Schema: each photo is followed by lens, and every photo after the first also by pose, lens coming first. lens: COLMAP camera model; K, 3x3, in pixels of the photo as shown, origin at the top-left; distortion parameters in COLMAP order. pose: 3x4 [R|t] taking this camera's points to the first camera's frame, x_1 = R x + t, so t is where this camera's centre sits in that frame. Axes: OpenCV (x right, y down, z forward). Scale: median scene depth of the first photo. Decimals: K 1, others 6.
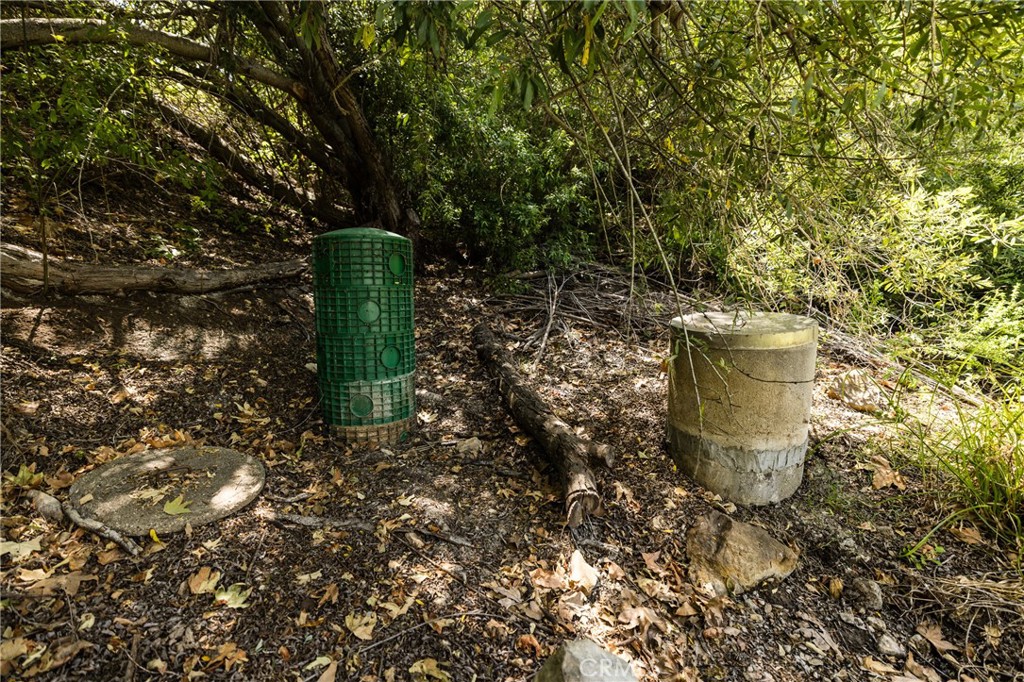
lens RADIAL K [[471.5, 0, 508.6], [0, 471.5, 339.9], [0, 0, 1]] dist [-0.012796, 0.002761]
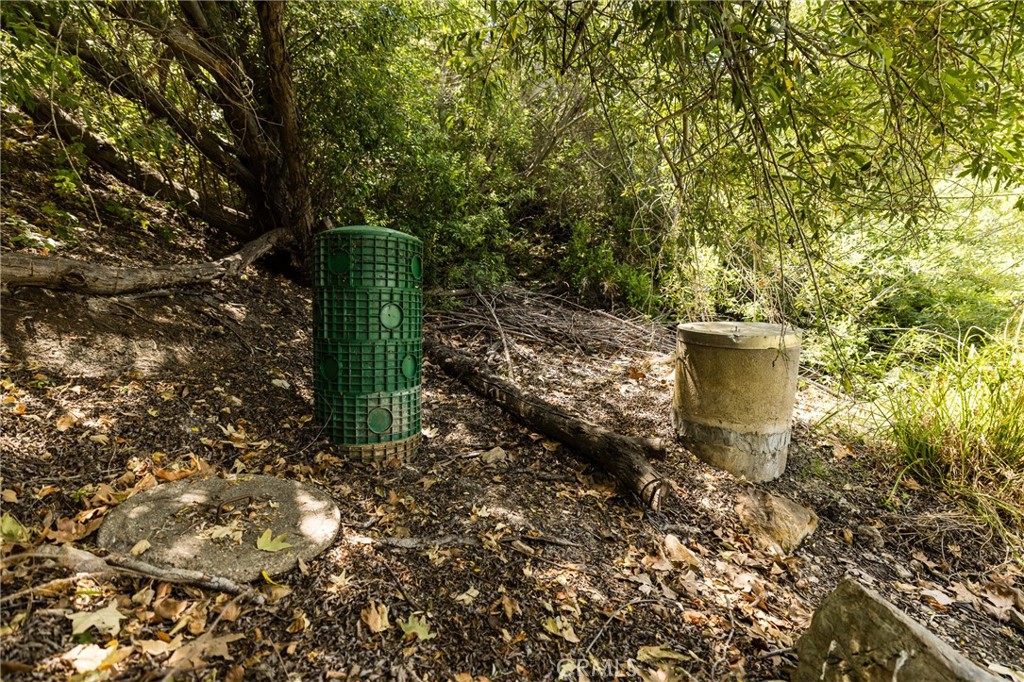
lens RADIAL K [[471.5, 0, 511.6], [0, 471.5, 342.2], [0, 0, 1]] dist [-0.012796, 0.002761]
pose [[0.944451, 0.001120, 0.328650, -0.372386], [0.016567, 0.998561, -0.051010, 0.040794], [-0.328234, 0.053622, 0.943073, 0.059351]]
